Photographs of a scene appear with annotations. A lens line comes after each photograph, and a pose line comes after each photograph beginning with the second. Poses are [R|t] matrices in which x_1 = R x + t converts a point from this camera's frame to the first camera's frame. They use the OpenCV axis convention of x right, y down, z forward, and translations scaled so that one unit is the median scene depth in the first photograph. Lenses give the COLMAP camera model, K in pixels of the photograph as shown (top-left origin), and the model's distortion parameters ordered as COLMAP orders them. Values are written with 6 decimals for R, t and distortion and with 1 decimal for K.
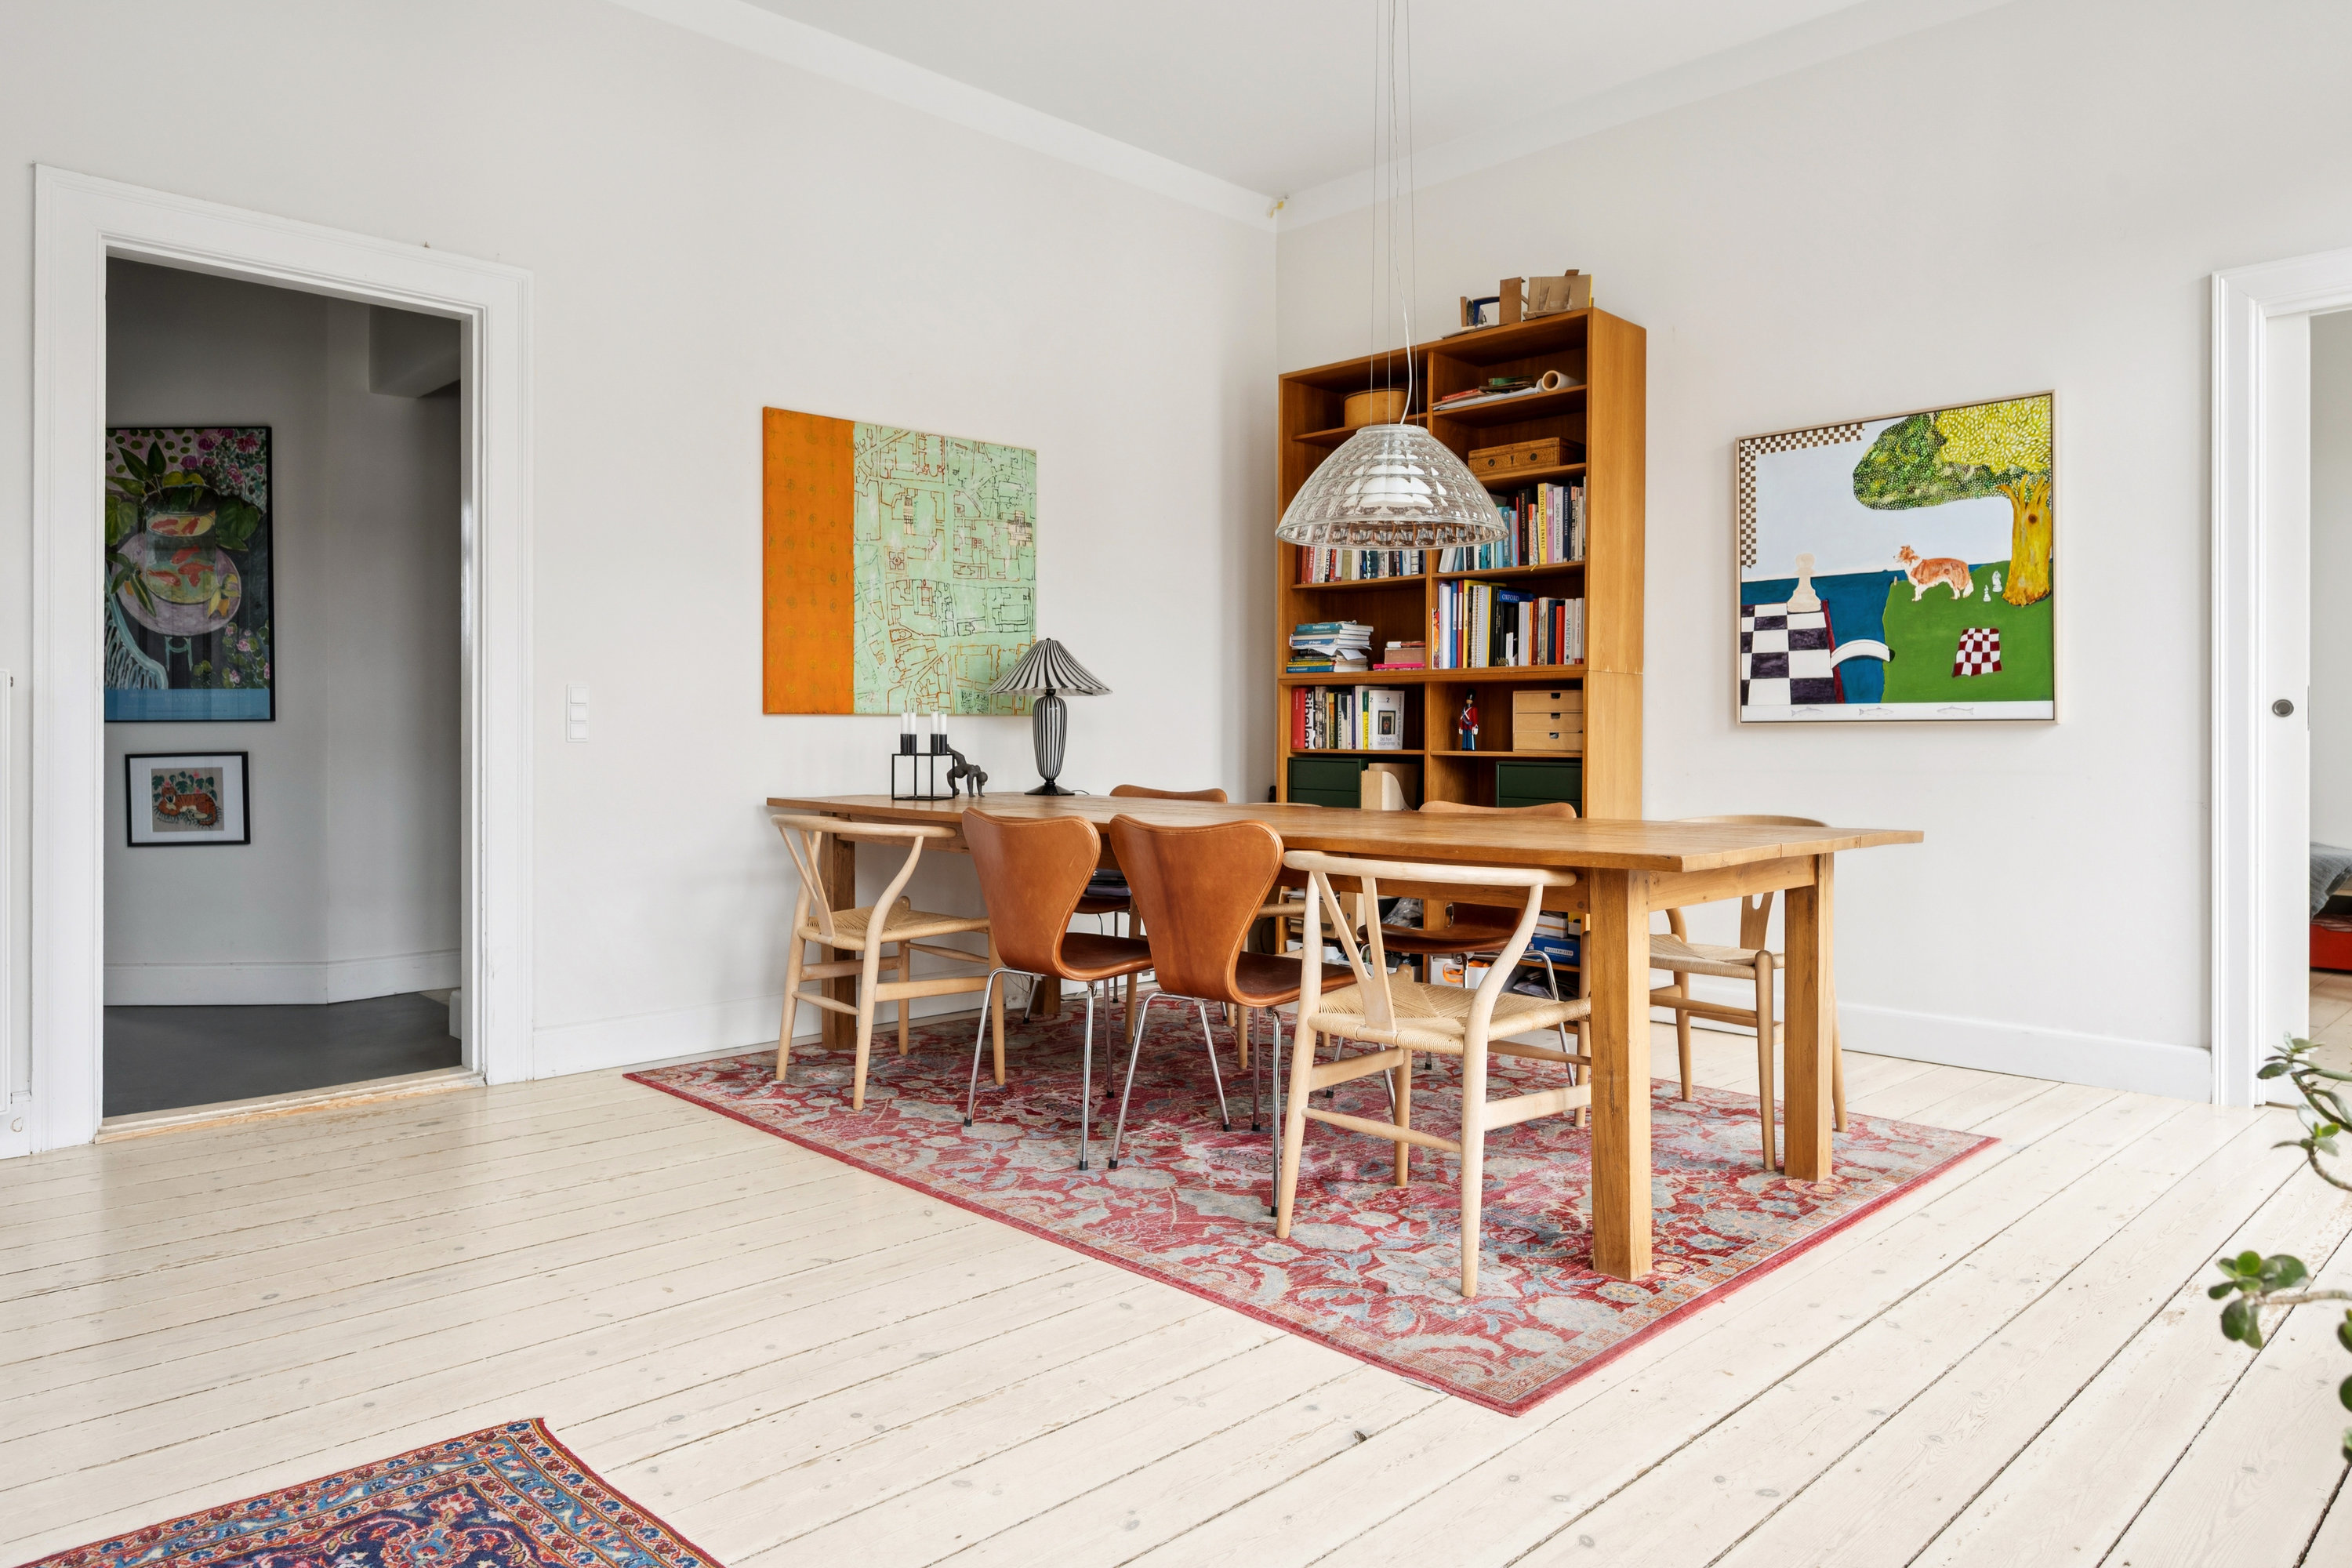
lens RADIAL K [[1481.8, 0, 1185.2], [0, 1481.8, 738.3], [0, 0, 1]] dist [-0.002059, -0.000768]
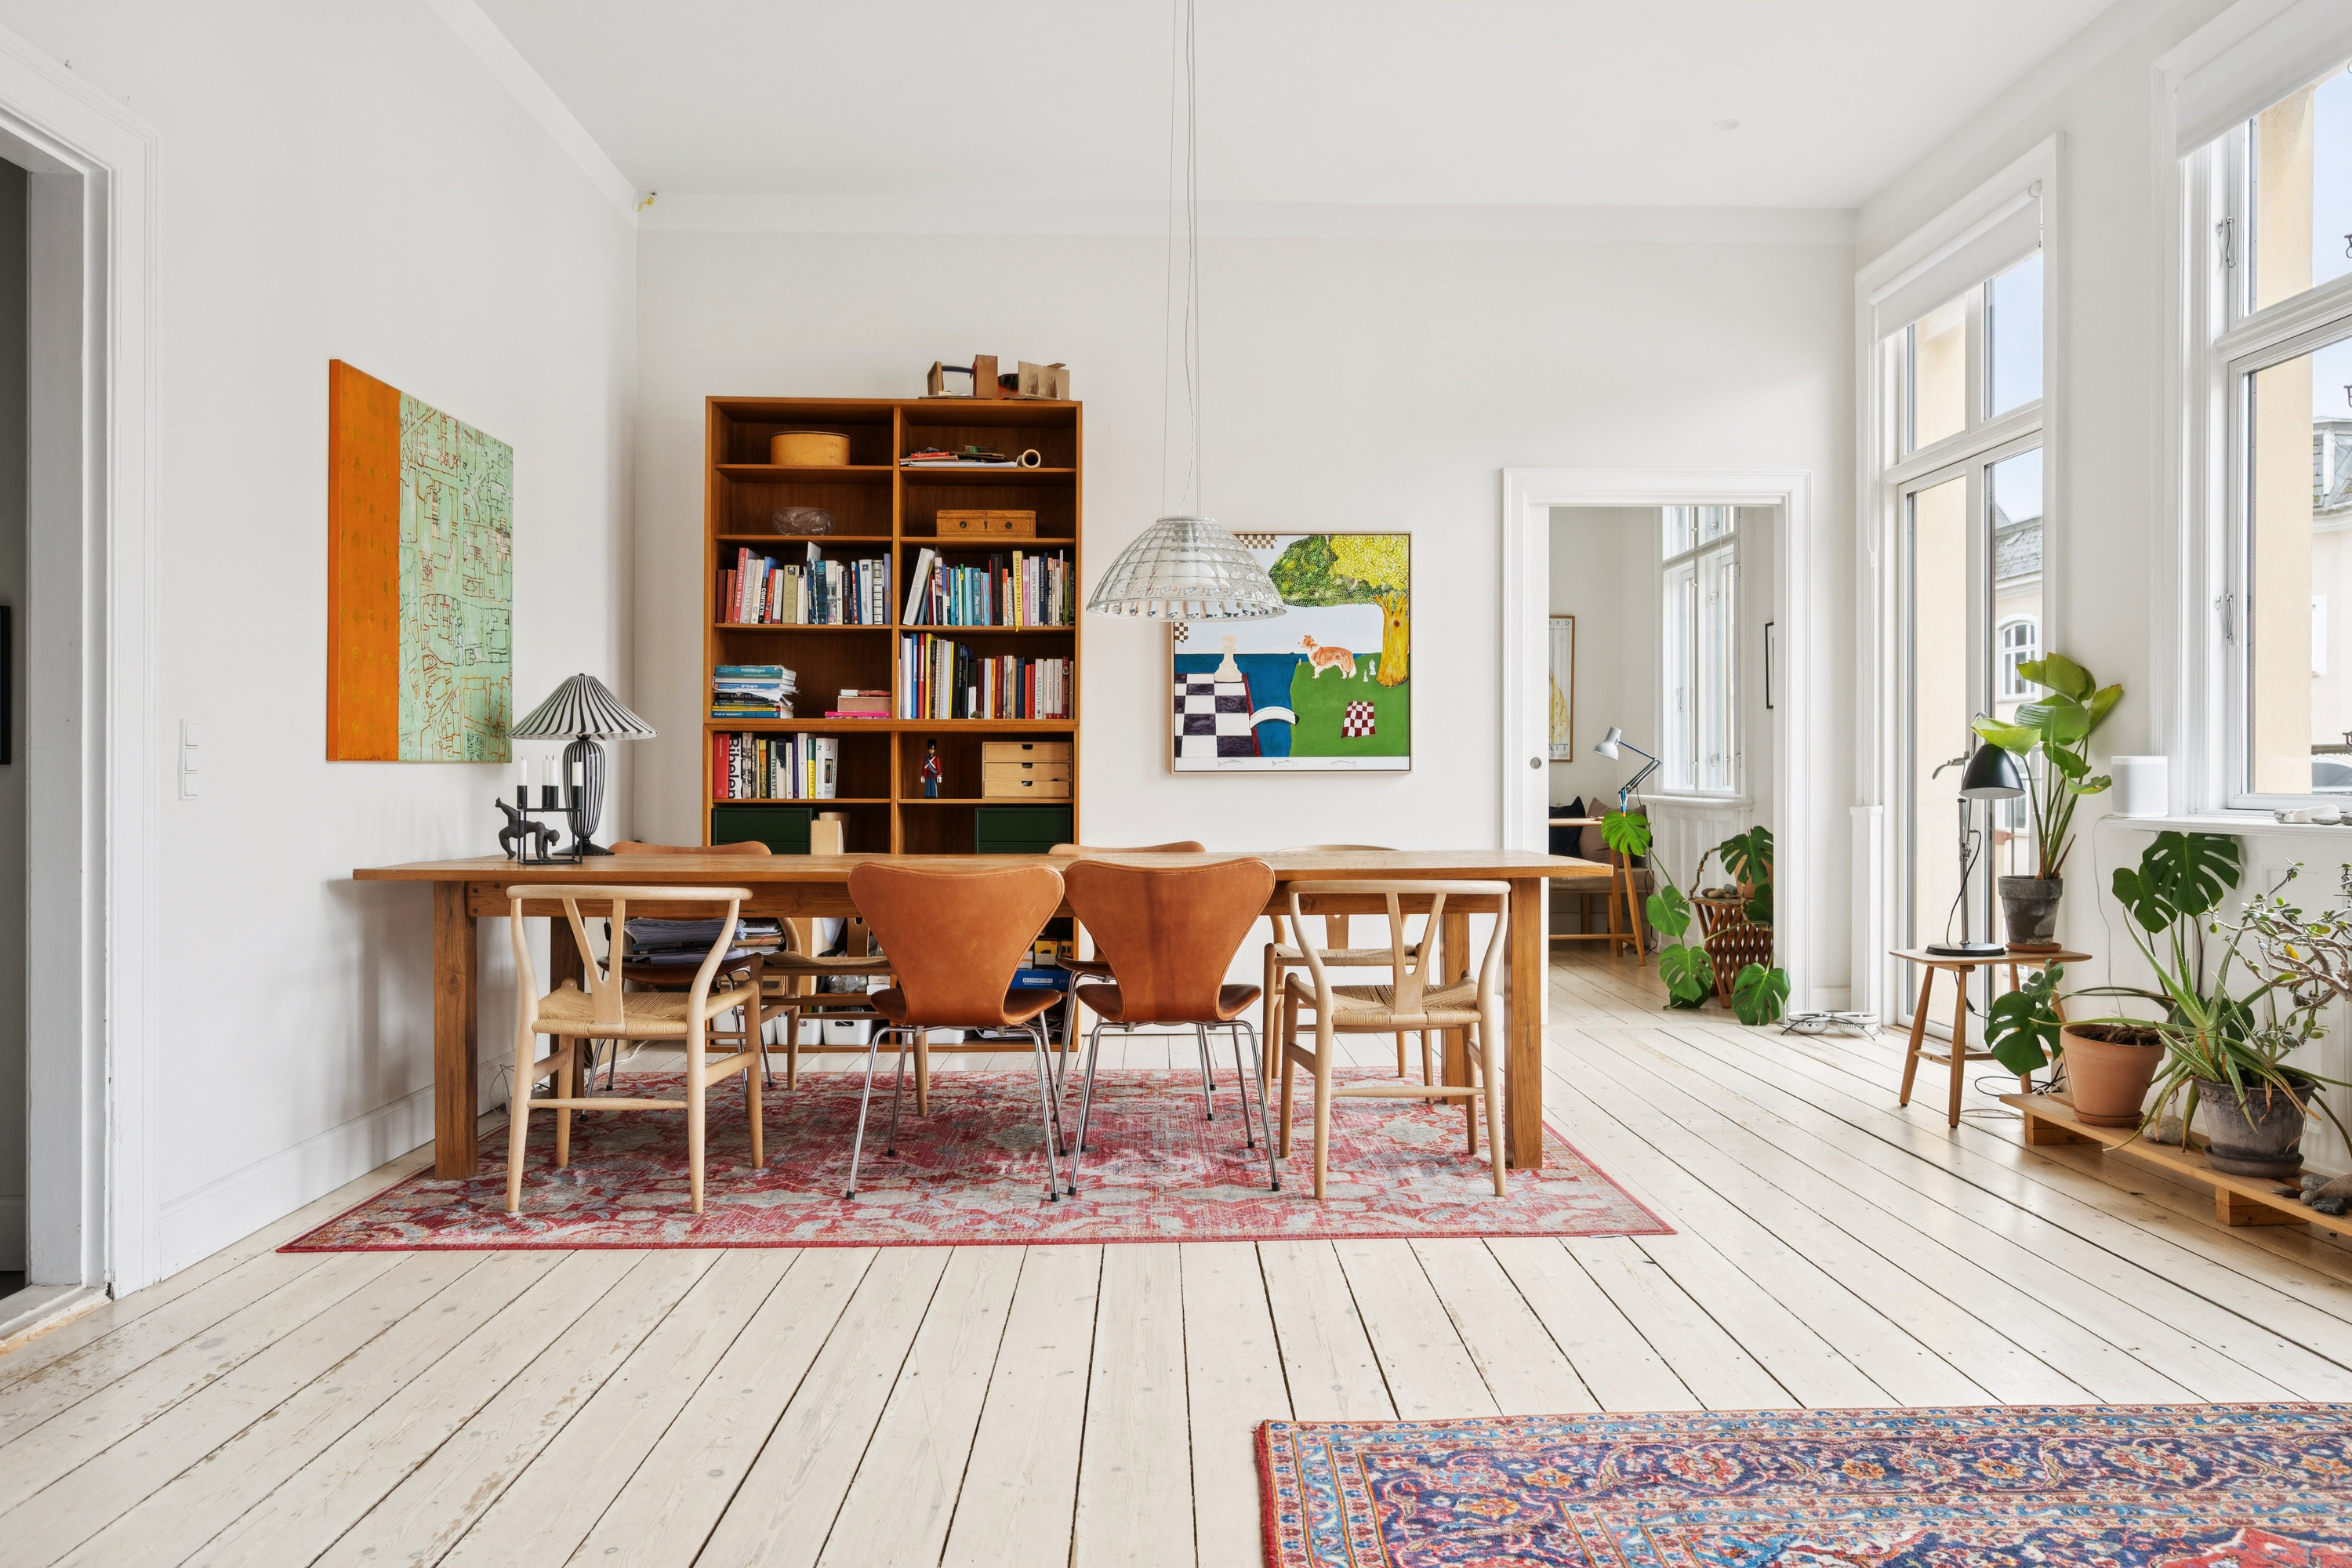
lens RADIAL K [[1652.8, 0, 1176.0], [0, 1652.8, 784.0], [0, 0, 1]] dist [-0.002729, -0.000122]
pose [[0.677465, -0.005452, 0.735535, -0.604806], [0.005321, 0.999983, 0.002511, -0.004245], [-0.735536, 0.002212, 0.677482, 0.101180]]
